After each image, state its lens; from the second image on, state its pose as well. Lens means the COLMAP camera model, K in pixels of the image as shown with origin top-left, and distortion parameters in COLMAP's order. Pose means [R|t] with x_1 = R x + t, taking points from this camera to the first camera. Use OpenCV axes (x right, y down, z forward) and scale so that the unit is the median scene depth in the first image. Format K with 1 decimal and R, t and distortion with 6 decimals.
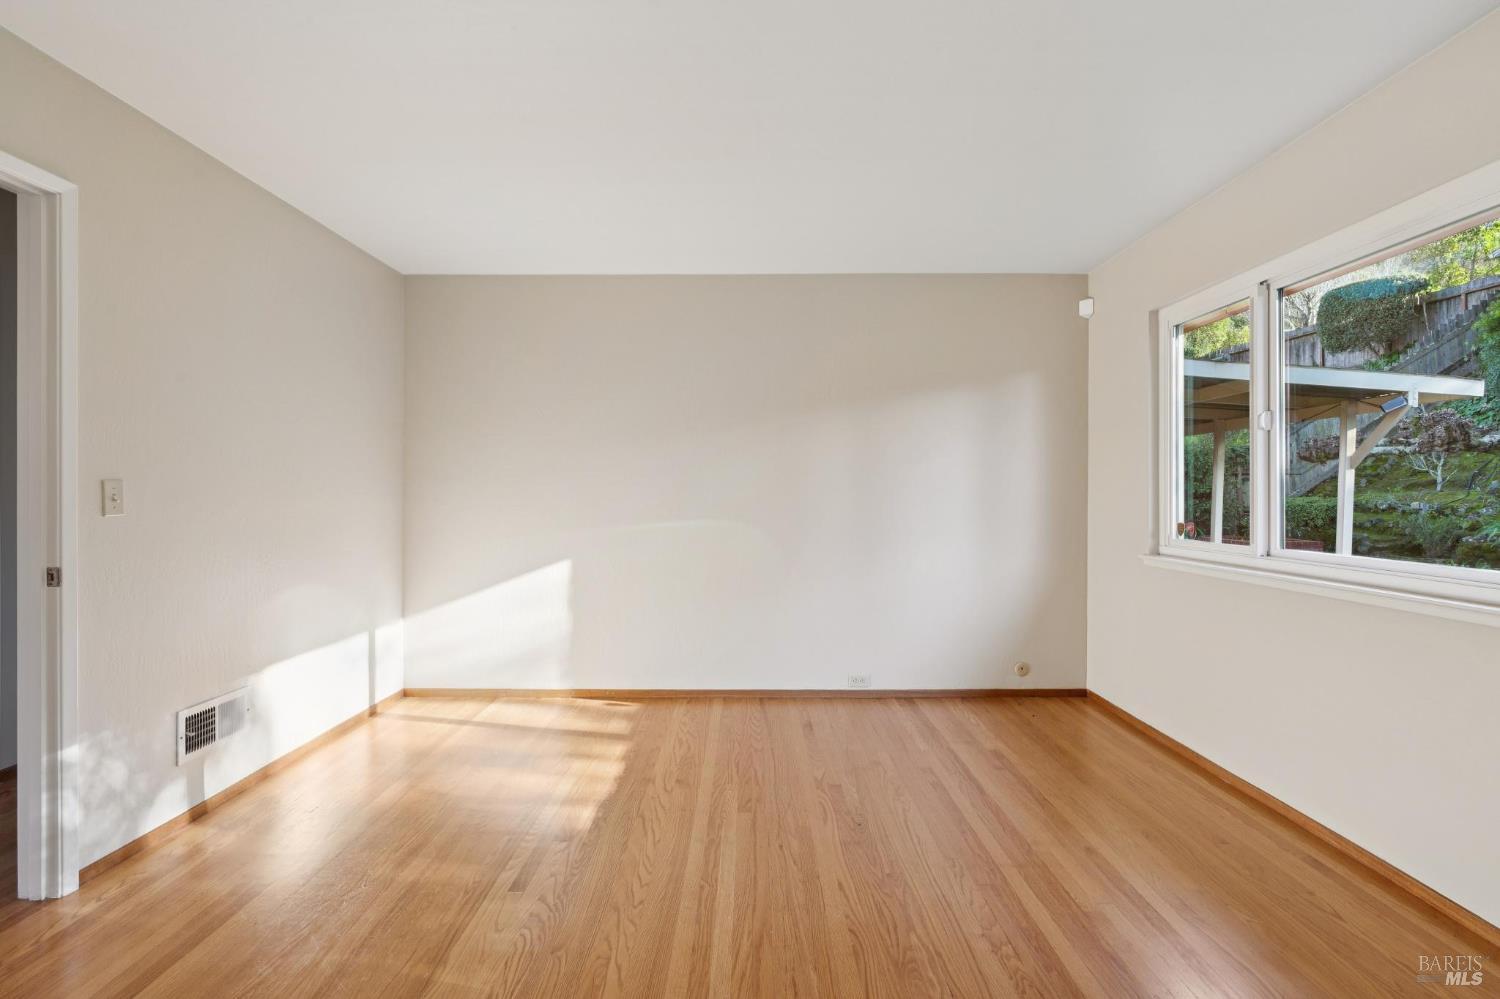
lens RADIAL K [[680.0, 0, 740.0], [0, 680.0, 493.2], [0, 0, 1]] dist [-0.001842, 0.001304]
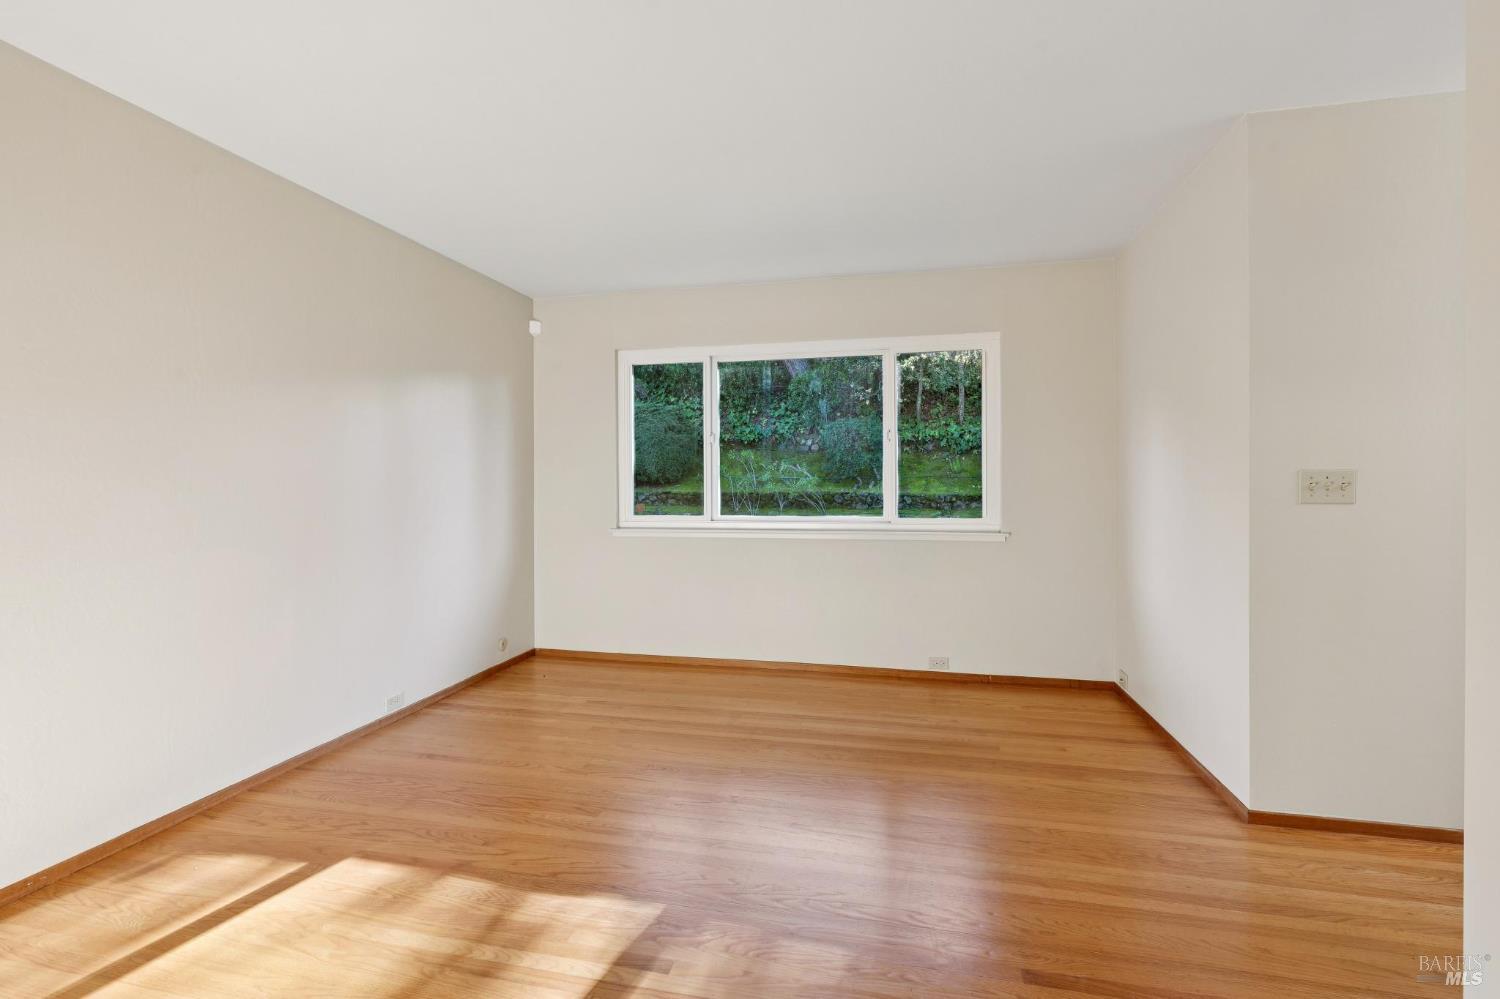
lens RADIAL K [[680.0, 0, 747.6], [0, 680.0, 486.6], [0, 0, 1]] dist [-0.001842, 0.001304]
pose [[0.229756, -0.008772, 0.973209, -0.661667], [0.004644, 0.999958, 0.007917, -0.003313], [-0.973237, 0.002701, 0.229787, 0.425848]]
